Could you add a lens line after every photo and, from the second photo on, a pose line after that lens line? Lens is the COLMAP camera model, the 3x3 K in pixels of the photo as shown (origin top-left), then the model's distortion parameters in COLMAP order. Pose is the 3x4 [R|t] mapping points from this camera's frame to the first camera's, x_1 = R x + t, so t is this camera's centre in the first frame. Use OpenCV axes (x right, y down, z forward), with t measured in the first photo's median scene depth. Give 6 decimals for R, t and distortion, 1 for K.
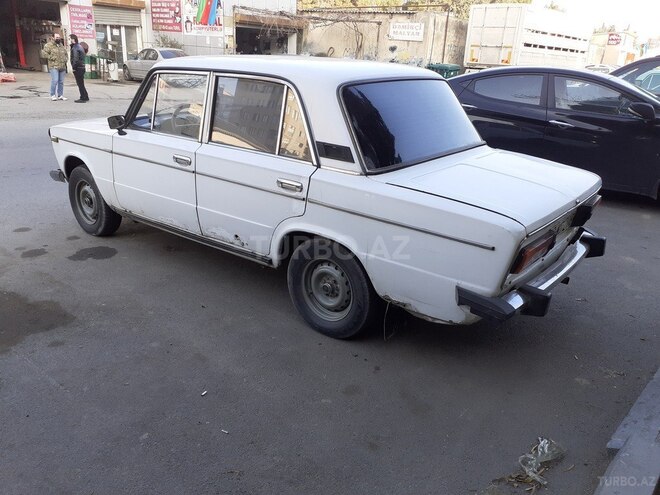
lens RADIAL K [[518.3, 0, 343.4], [0, 518.3, 249.5], [0, 0, 1]] dist [0.006598, -0.006594]
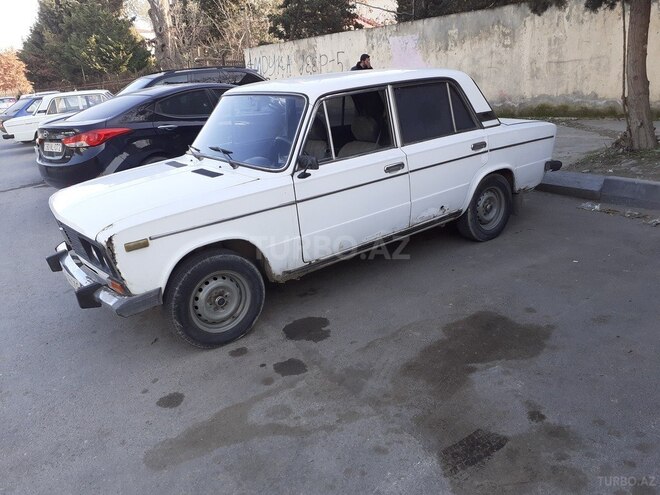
lens RADIAL K [[545.1, 0, 332.9], [0, 545.1, 246.4], [0, 0, 1]] dist [0.029644, -0.006873]
pose [[0.273270, -0.381970, 0.882849, -1.479112], [0.424575, 0.871441, 0.245614, -0.378445], [-0.863168, 0.307717, 0.400314, 0.727986]]
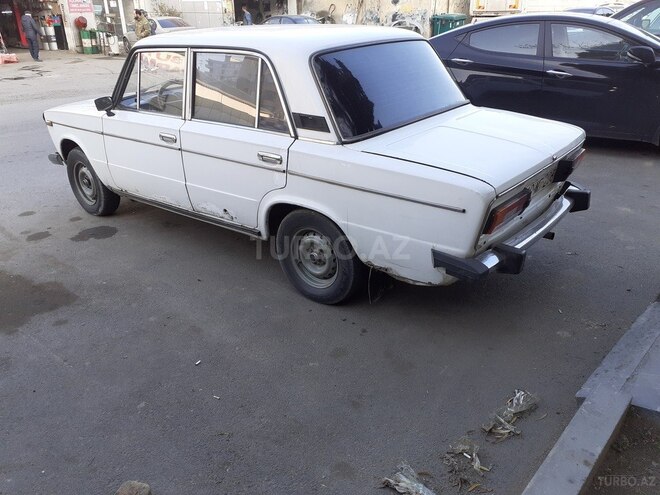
lens RADIAL K [[518.3, 0, 343.4], [0, 518.3, 249.5], [0, 0, 1]] dist [0.006598, -0.006594]
pose [[0.997977, -0.053307, -0.034645, 0.058341], [0.055695, 0.995845, 0.072052, -0.009343], [0.030660, -0.073836, 0.996799, -0.021603]]
